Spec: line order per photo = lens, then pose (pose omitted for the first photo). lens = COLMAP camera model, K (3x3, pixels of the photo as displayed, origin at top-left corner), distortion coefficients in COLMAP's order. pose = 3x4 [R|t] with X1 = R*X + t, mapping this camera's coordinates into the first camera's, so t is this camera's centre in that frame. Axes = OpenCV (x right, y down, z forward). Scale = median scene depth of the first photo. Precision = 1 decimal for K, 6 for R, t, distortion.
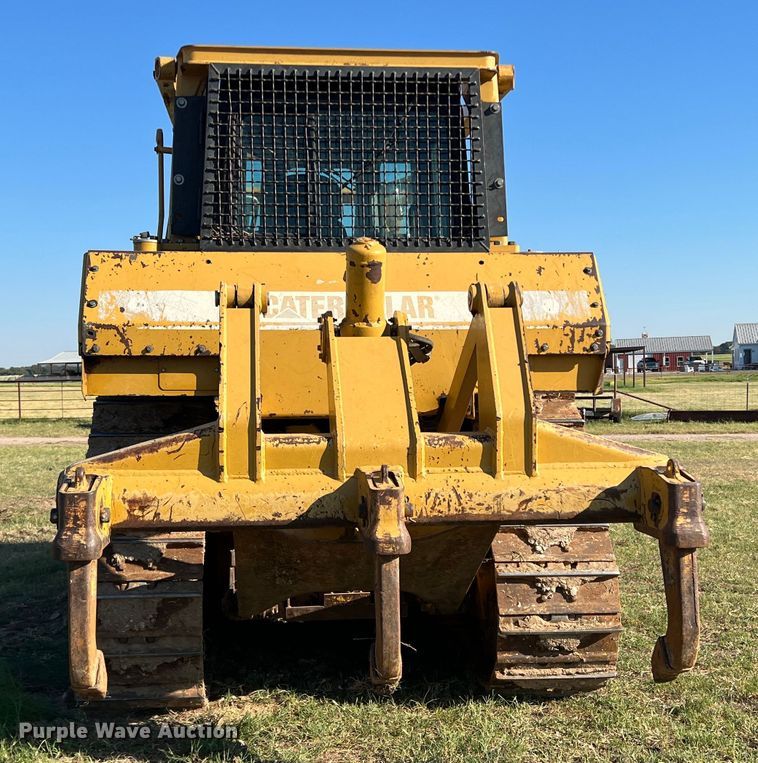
lens RADIAL K [[1099.9, 0, 352.6], [0, 1099.9, 431.0], [0, 0, 1]] dist [0.239716, -0.822331]
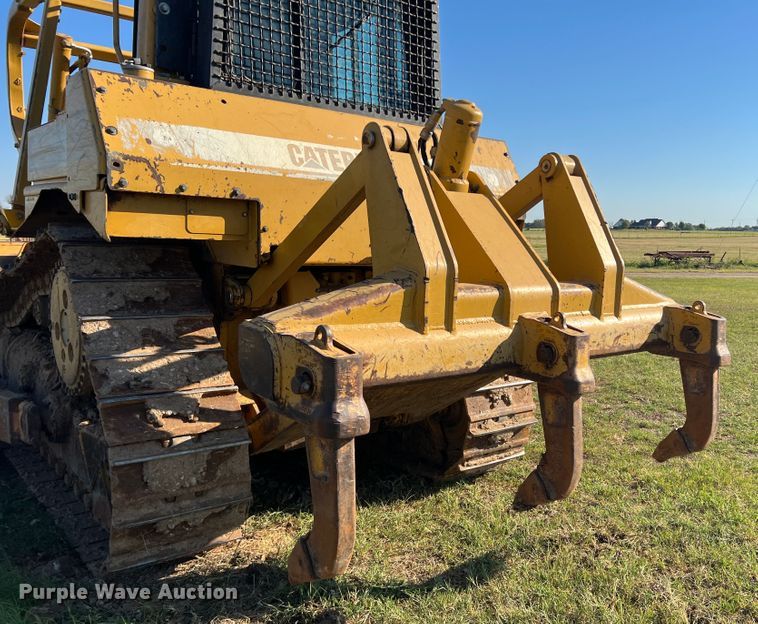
lens RADIAL K [[694.7, 0, 463.0], [0, 694.7, 334.6], [0, 0, 1]] dist [0.067136, -0.094306]
pose [[0.796884, -0.048094, 0.602215, -0.355173], [-0.007429, 0.995971, 0.089369, -0.005980], [-0.604086, -0.075691, 0.793316, 0.384539]]
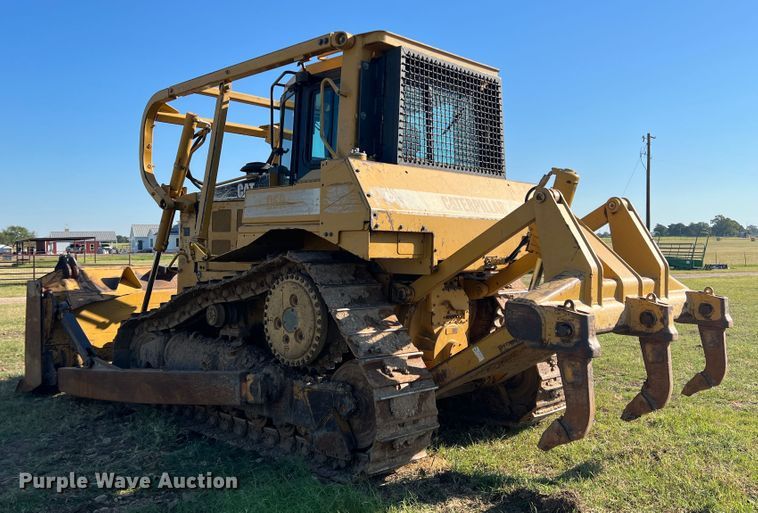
lens RADIAL K [[679.4, 0, 379.0], [0, 679.4, 256.5], [0, 0, 1]] dist [0.171460, -0.479541]
pose [[0.760287, 0.005412, 0.649565, -0.804666], [0.027120, 0.998829, -0.040065, 0.002475], [-0.649021, 0.048077, 0.759250, 0.319812]]
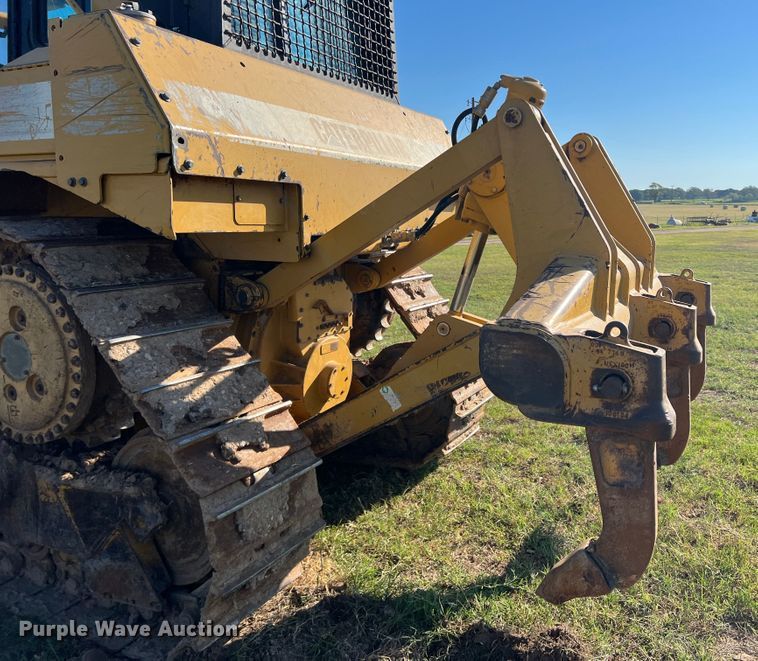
lens RADIAL K [[670.2, 0, 451.6], [0, 670.2, 327.9], [0, 0, 1]] dist [0.057463, -0.075486]
pose [[0.483495, -0.133138, 0.865163, -0.525820], [0.040247, 0.990701, 0.129964, -0.021069], [-0.874422, -0.028017, 0.484357, 0.646324]]
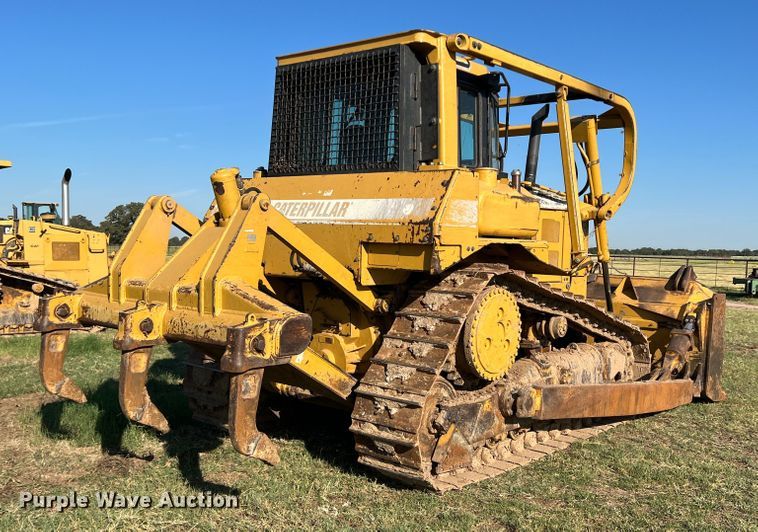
lens RADIAL K [[750.5, 0, 392.2], [0, 750.5, 292.3], [0, 0, 1]] dist [0.154483, -0.381160]
pose [[0.704594, 0.078322, -0.705275, 0.878879], [-0.076601, 0.996477, 0.034133, -0.039862], [0.705464, 0.029975, 0.708111, 0.325417]]
